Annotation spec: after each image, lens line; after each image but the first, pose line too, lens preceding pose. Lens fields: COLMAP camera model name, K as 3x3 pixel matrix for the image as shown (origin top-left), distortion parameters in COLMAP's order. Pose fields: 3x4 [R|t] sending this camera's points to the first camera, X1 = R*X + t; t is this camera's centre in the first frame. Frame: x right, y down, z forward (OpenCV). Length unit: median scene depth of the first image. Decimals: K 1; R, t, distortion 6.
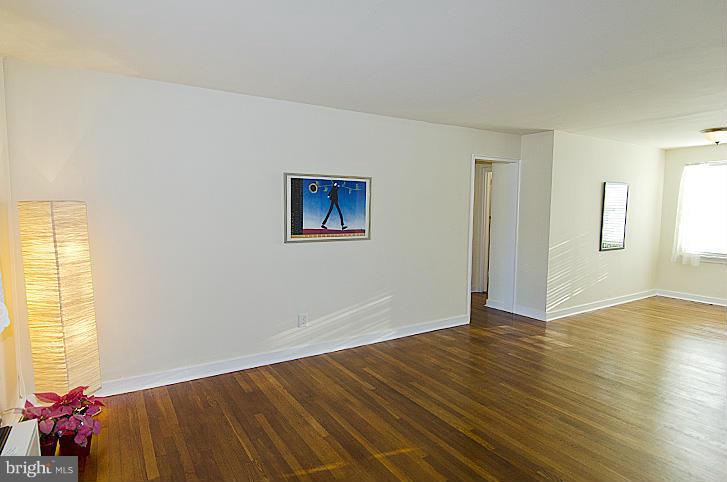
lens RADIAL K [[401.5, 0, 363.5], [0, 401.5, 241.0], [0, 0, 1]] dist [0.001753, 0.000589]
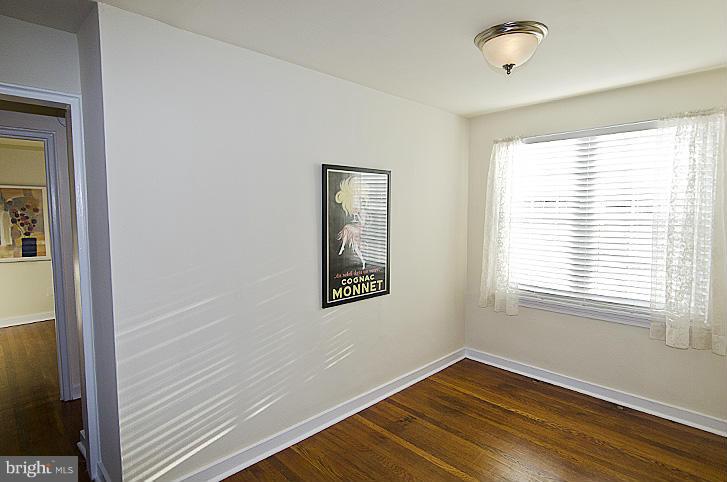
lens RADIAL K [[382.0, 0, 363.5], [0, 382.0, 241.0], [0, 0, 1]] dist [0.000756, 0.000007]
pose [[0.978589, -0.020023, 0.204848, 0.498481], [0.020087, 0.999797, 0.001768, -0.050242], [-0.204841, 0.002385, 0.978792, 0.495220]]
